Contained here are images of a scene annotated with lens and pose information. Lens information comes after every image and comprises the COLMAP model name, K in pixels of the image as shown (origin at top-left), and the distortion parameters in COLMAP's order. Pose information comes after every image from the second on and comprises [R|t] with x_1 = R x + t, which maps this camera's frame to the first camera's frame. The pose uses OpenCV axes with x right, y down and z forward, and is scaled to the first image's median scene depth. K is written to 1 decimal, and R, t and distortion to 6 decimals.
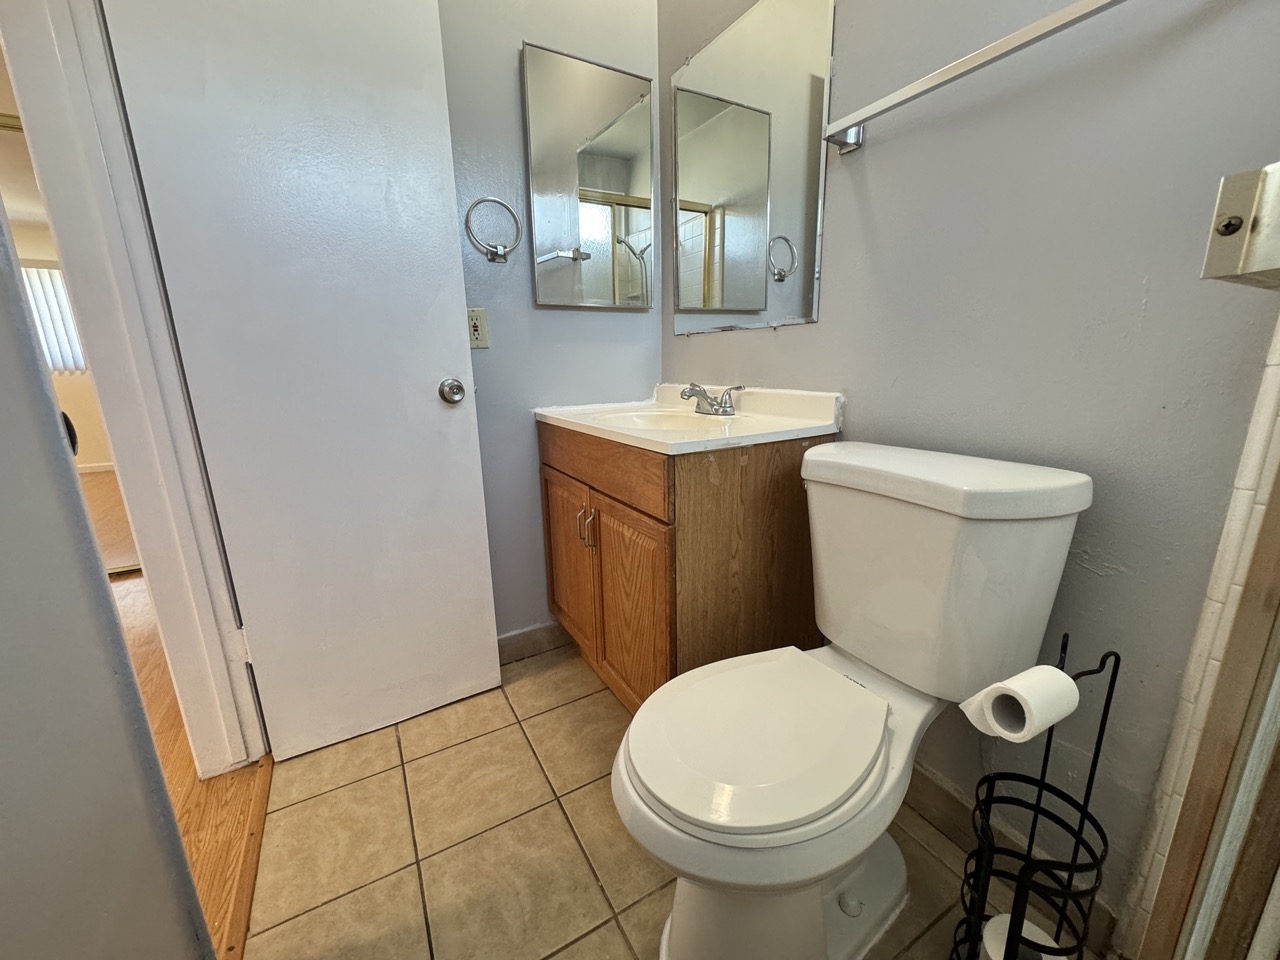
lens RADIAL K [[509.5, 0, 639.8], [0, 509.5, 483.4], [0, 0, 1]] dist [-0.002585, 0.000418]
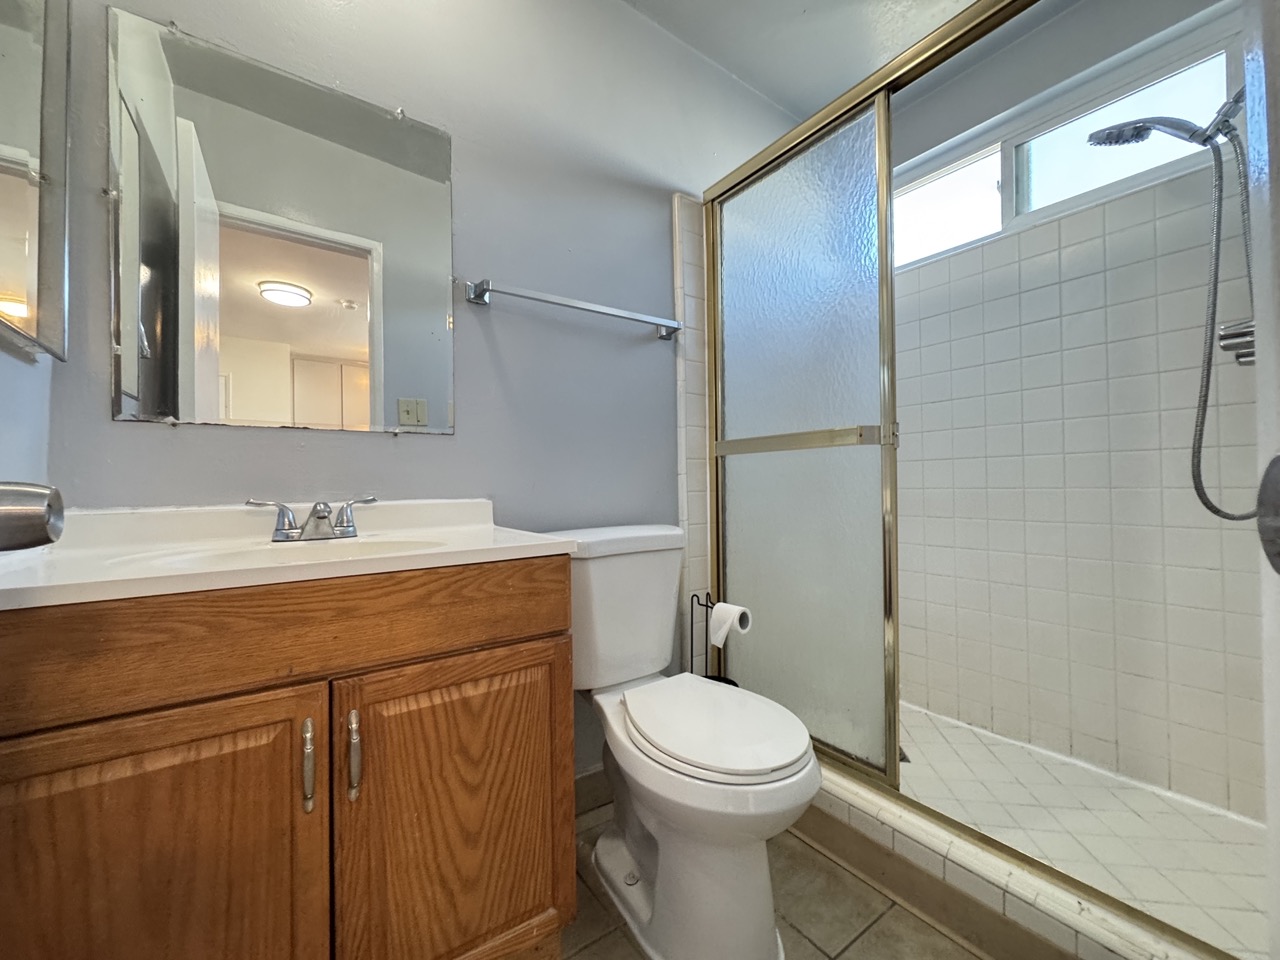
lens RADIAL K [[509.5, 0, 638.2], [0, 509.5, 484.9], [0, 0, 1]] dist [-0.002585, 0.000418]
pose [[-0.087084, 0.025590, 0.995872, -0.666556], [0.245945, 0.969278, -0.003400, -0.107036], [-0.965364, 0.244634, -0.090703, 0.671825]]
